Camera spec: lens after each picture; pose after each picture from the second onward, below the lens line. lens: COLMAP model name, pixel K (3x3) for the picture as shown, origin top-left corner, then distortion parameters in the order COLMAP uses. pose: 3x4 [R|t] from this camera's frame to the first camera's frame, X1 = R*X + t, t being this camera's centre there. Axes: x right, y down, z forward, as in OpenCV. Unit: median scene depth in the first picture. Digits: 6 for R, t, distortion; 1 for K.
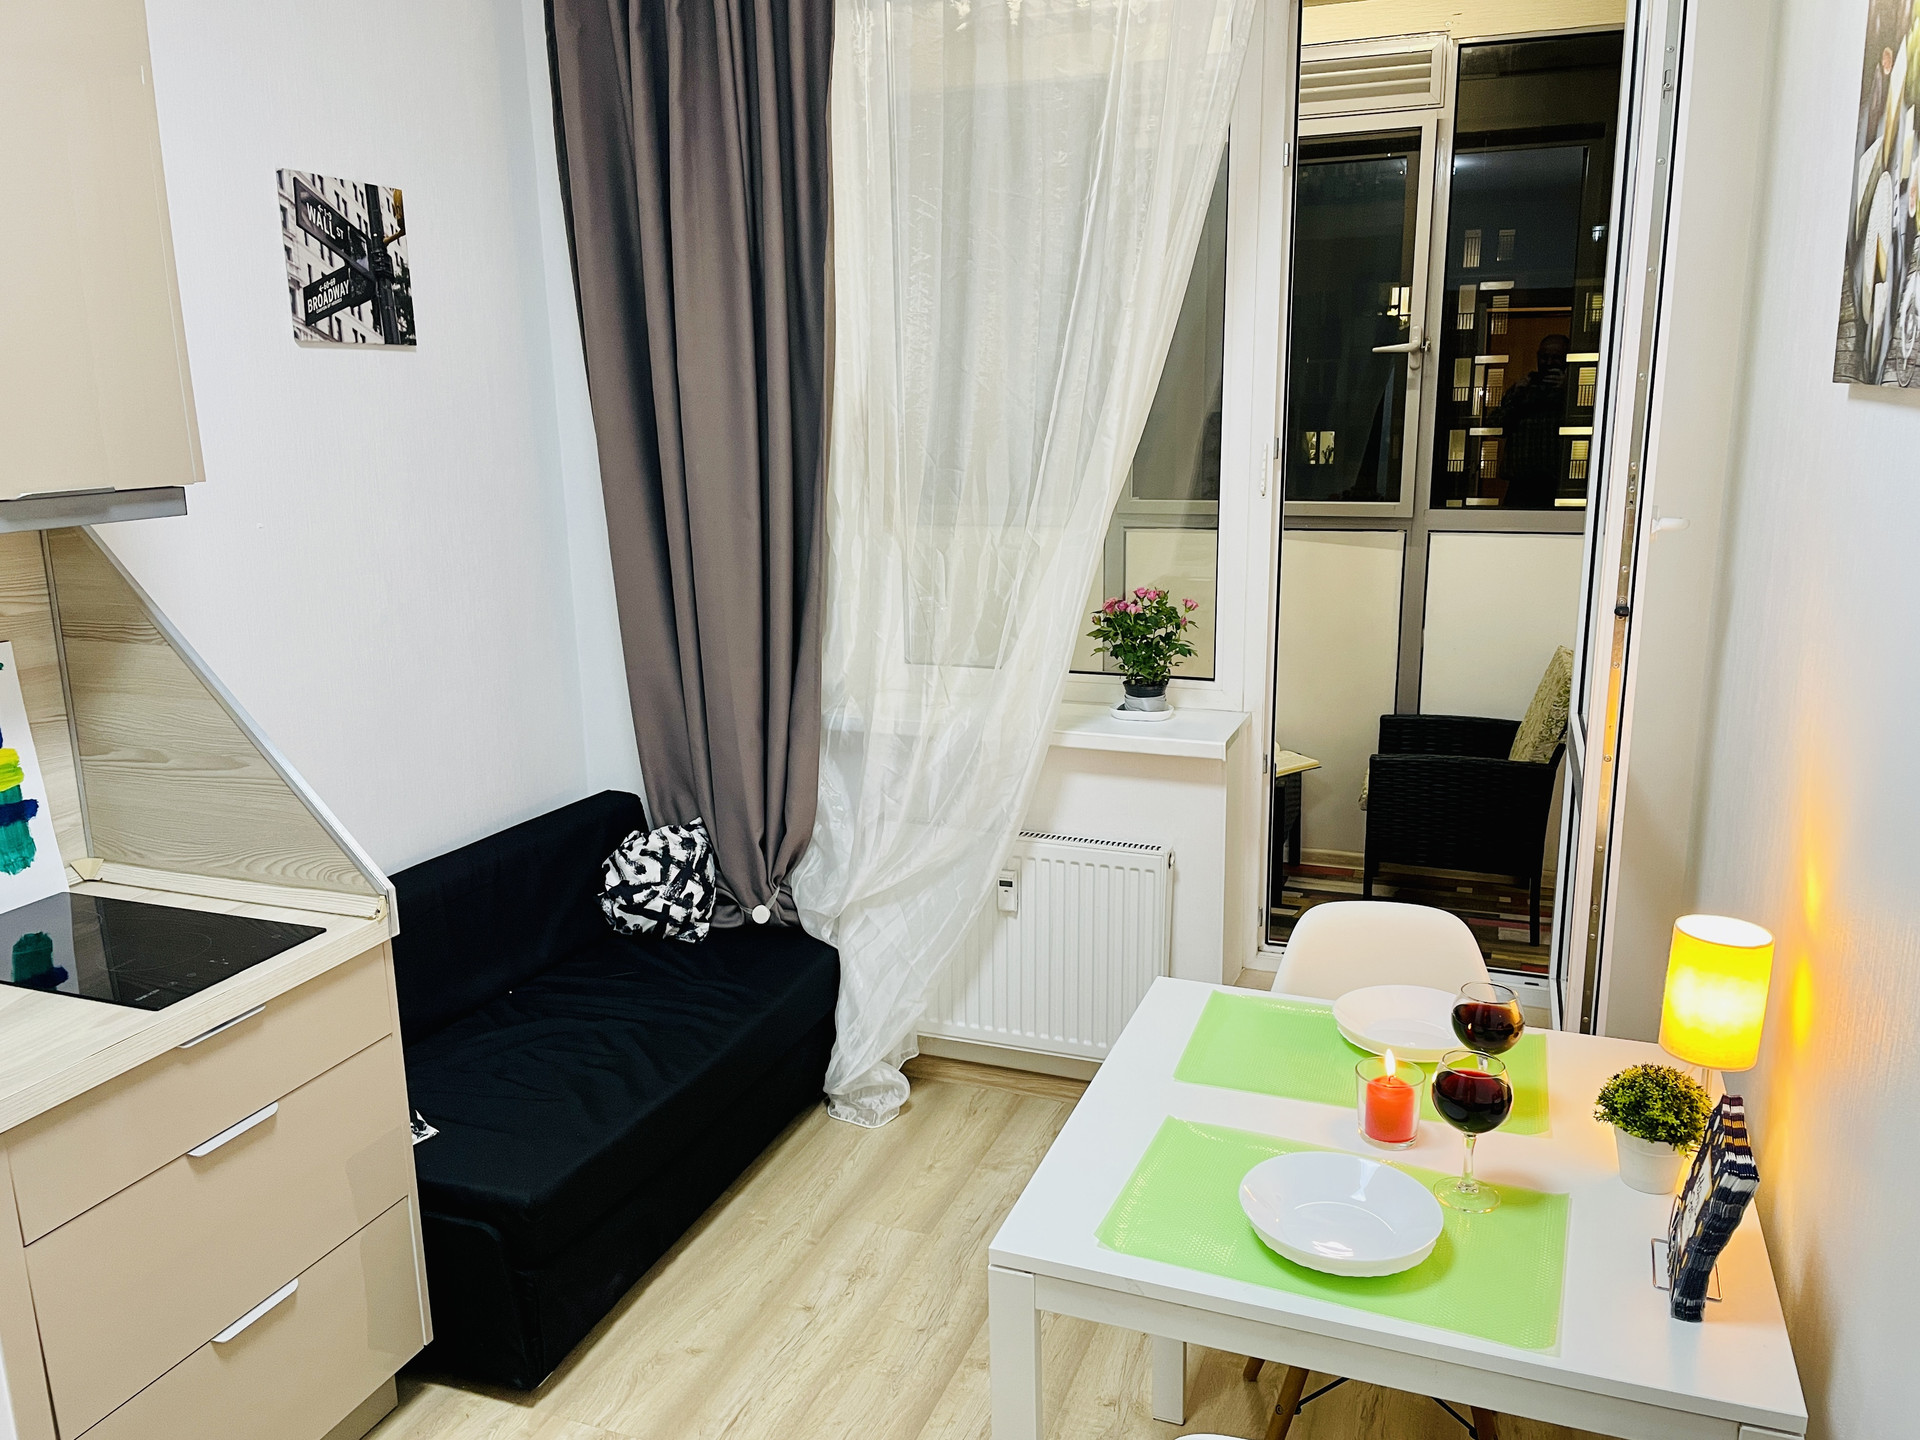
lens RADIAL K [[1460.5, 0, 960.6], [0, 1460.5, 724.7], [0, 0, 1]] dist [0.086972, -0.111127]
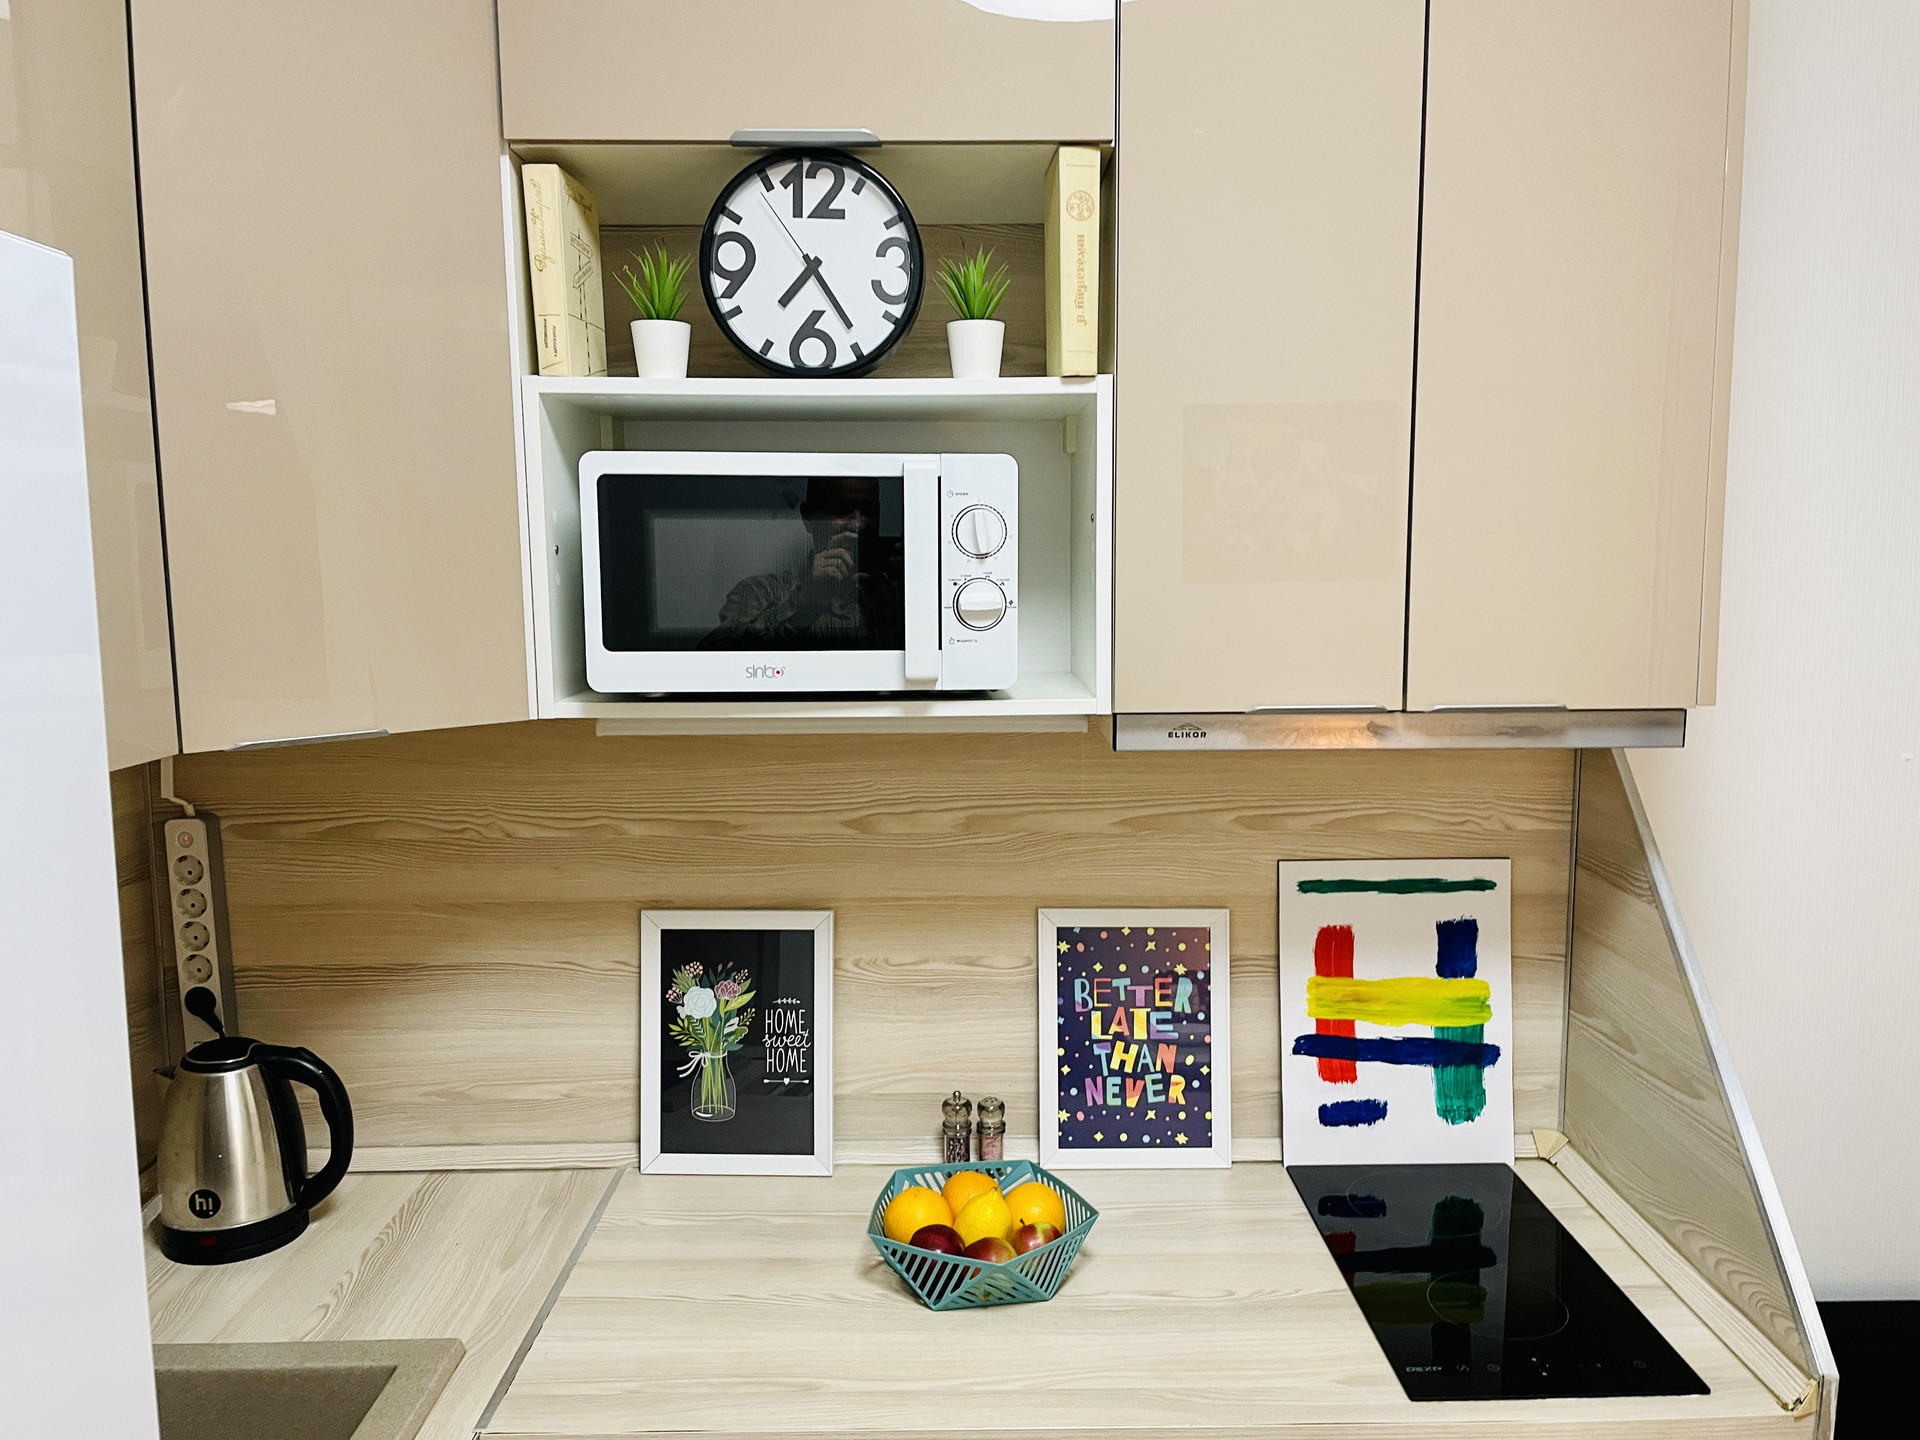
lens RADIAL K [[1460.5, 0, 963.1], [0, 1460.5, 714.5], [0, 0, 1]] dist [0.086972, -0.111127]
pose [[0.377948, 0.113935, -0.918790, 0.016184], [-0.207179, 0.977640, 0.036009, -0.102413], [0.902348, 0.176745, 0.393102, 0.359913]]
